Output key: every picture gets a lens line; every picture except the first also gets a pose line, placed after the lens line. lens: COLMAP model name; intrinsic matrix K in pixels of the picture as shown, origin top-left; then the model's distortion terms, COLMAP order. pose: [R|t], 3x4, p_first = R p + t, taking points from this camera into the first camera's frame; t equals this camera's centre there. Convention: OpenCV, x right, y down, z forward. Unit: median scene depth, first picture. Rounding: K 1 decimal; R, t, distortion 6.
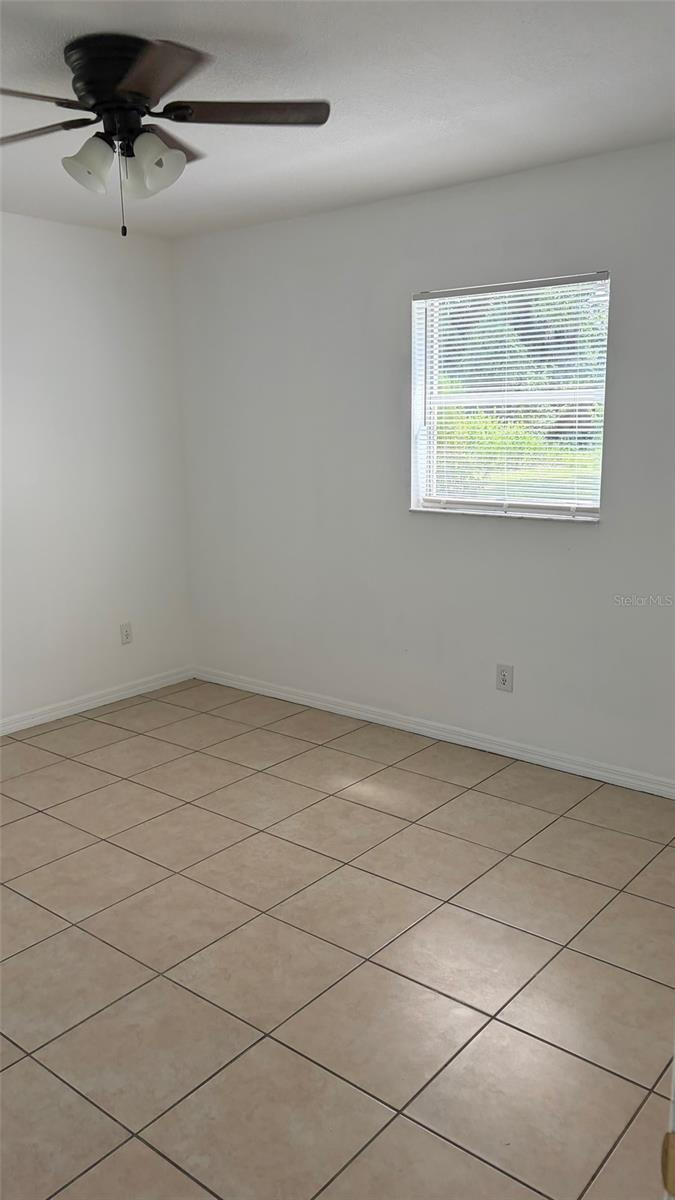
lens RADIAL K [[917.4, 0, 343.2], [0, 917.4, 601.4], [0, 0, 1]] dist [0.051629, -0.043251]
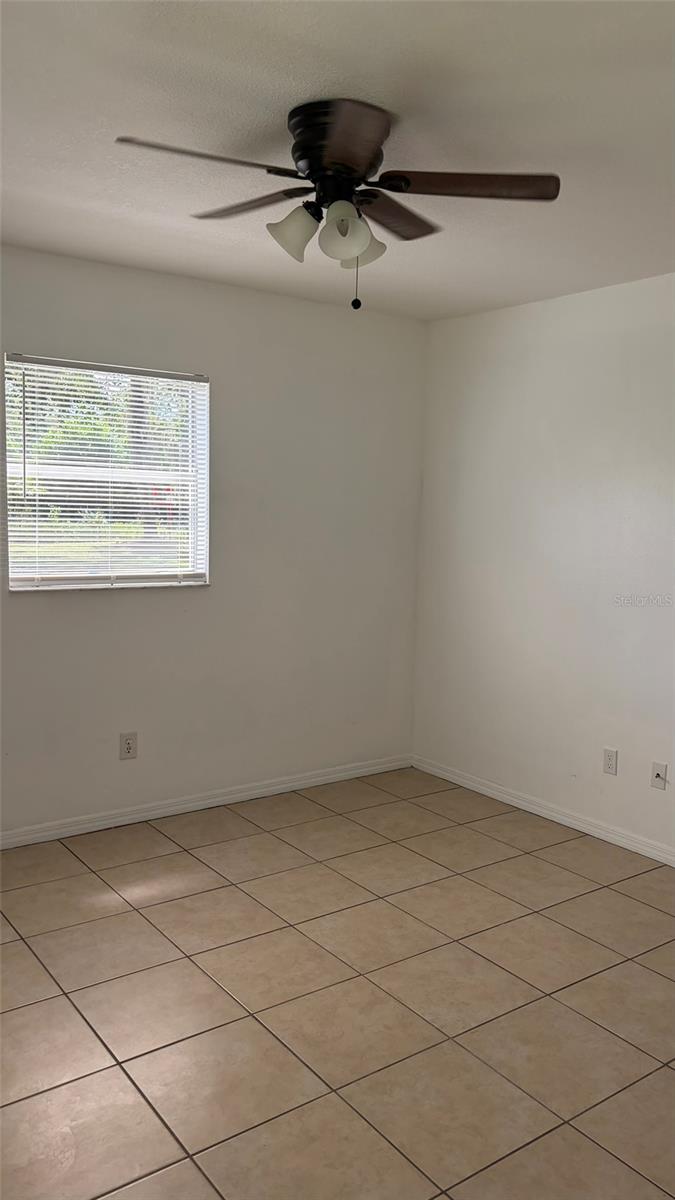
lens RADIAL K [[917.4, 0, 333.0], [0, 917.4, 595.9], [0, 0, 1]] dist [0.051629, -0.043251]
pose [[0.246315, -0.083495, 0.965587, -0.803717], [0.163056, 0.985651, 0.043636, -0.095538], [-0.955375, 0.146696, 0.256395, 0.545863]]
